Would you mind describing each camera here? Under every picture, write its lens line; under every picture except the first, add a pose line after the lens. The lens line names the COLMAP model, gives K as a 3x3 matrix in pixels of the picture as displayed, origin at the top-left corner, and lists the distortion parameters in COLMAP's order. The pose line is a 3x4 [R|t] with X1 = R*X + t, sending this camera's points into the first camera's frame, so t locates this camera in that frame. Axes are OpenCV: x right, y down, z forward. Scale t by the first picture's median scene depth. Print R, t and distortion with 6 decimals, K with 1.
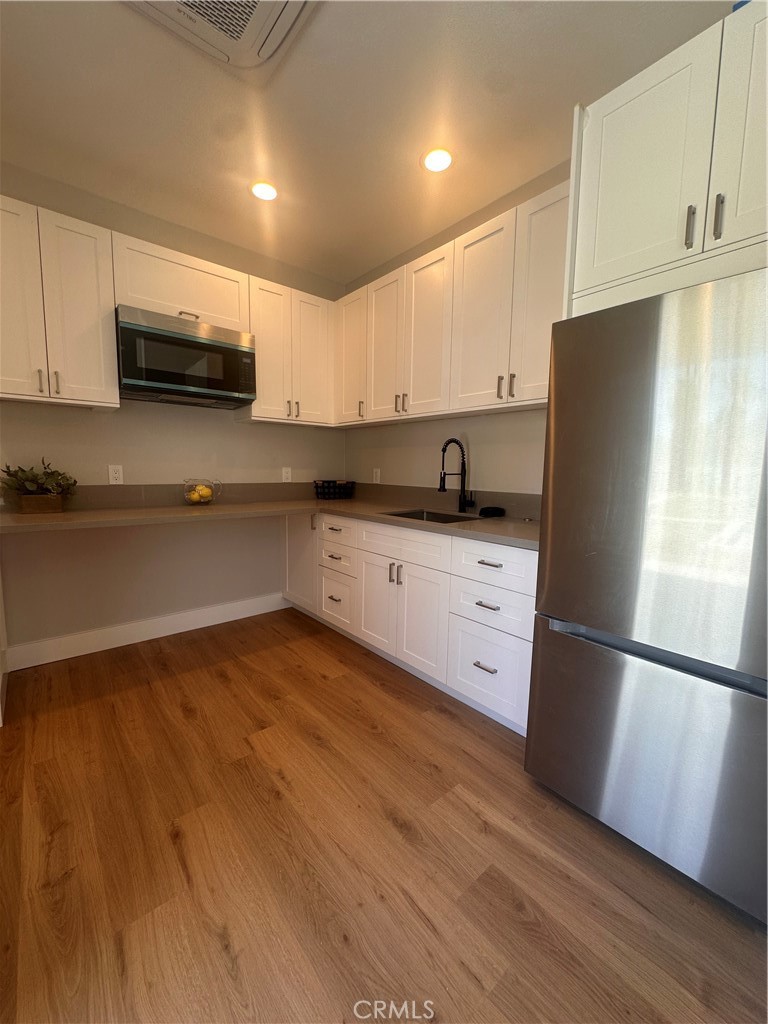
lens RADIAL K [[412.7, 0, 384.0], [0, 412.7, 512.0], [0, 0, 1]] dist [-0.003247, -0.000022]
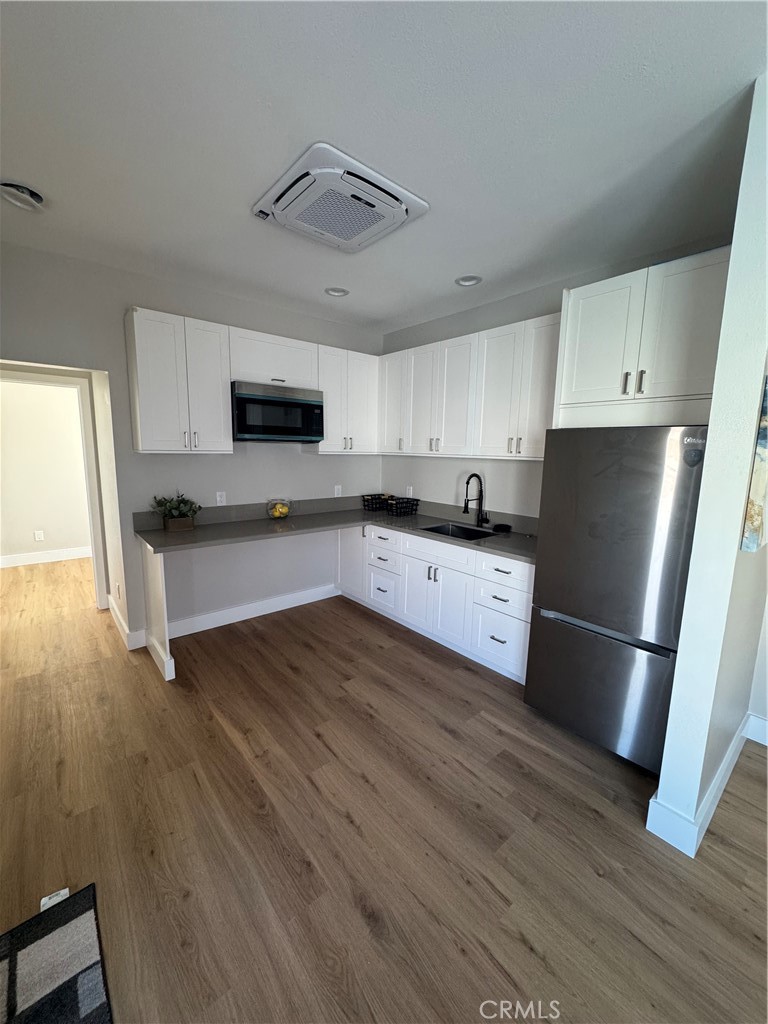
lens RADIAL K [[412.1, 0, 384.0], [0, 412.1, 512.0], [0, 0, 1]] dist [-0.001307, -0.000210]
pose [[0.999997, 0.002440, 0.000167, -0.147778], [-0.002445, 0.998918, 0.046433, -0.133531], [-0.000054, -0.046433, 0.998921, -0.408648]]
